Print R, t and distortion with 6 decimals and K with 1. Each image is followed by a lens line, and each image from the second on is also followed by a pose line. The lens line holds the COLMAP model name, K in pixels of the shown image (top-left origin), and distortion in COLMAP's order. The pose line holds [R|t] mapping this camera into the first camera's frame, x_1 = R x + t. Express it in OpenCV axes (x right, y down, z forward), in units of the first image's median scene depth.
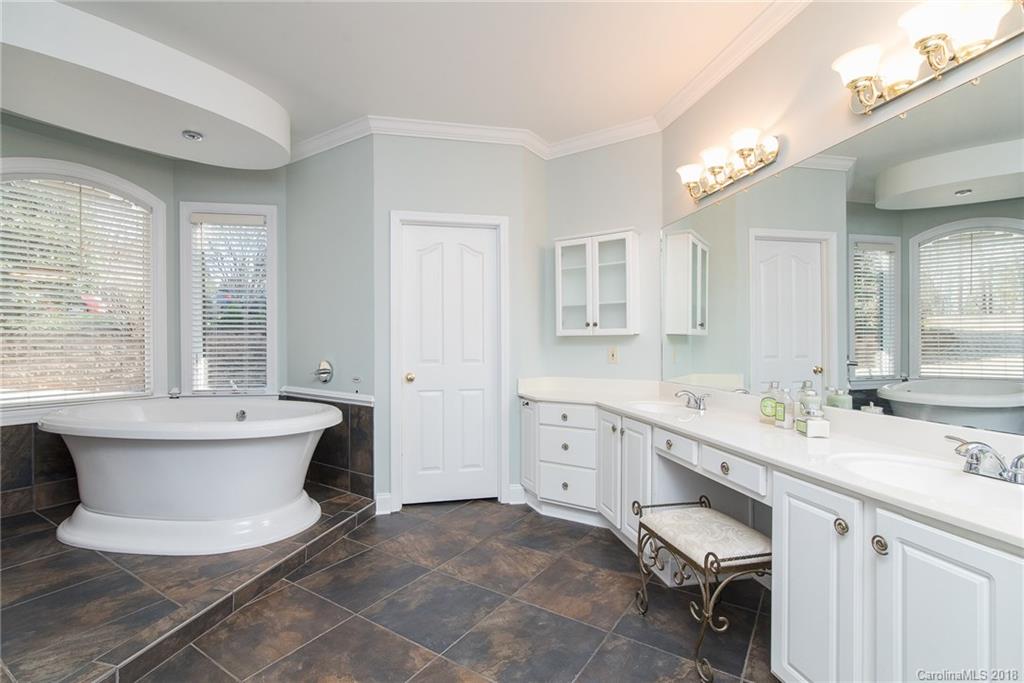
lens RADIAL K [[478.6, 0, 510.7], [0, 478.6, 345.5], [0, 0, 1]] dist [-0.020765, -0.000198]
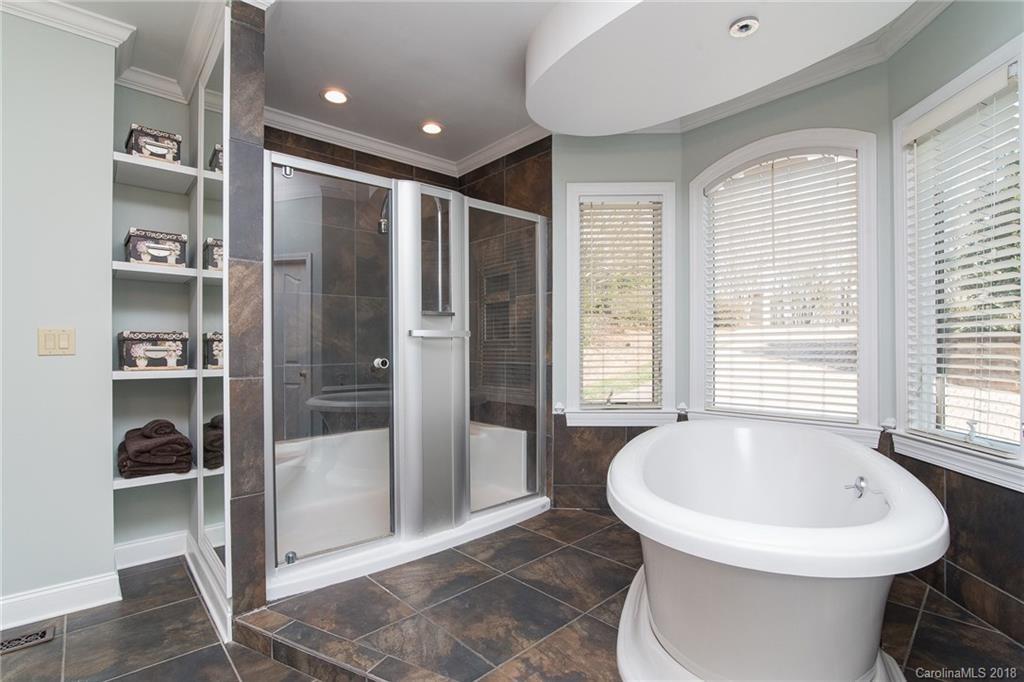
lens RADIAL K [[478.6, 0, 510.7], [0, 478.6, 345.0], [0, 0, 1]] dist [-0.020765, -0.000198]
pose [[-0.246554, 0.001722, -0.969128, 0.046382], [-0.001690, 0.999996, 0.002207, -0.014622], [0.969128, 0.002183, -0.246550, 1.157070]]
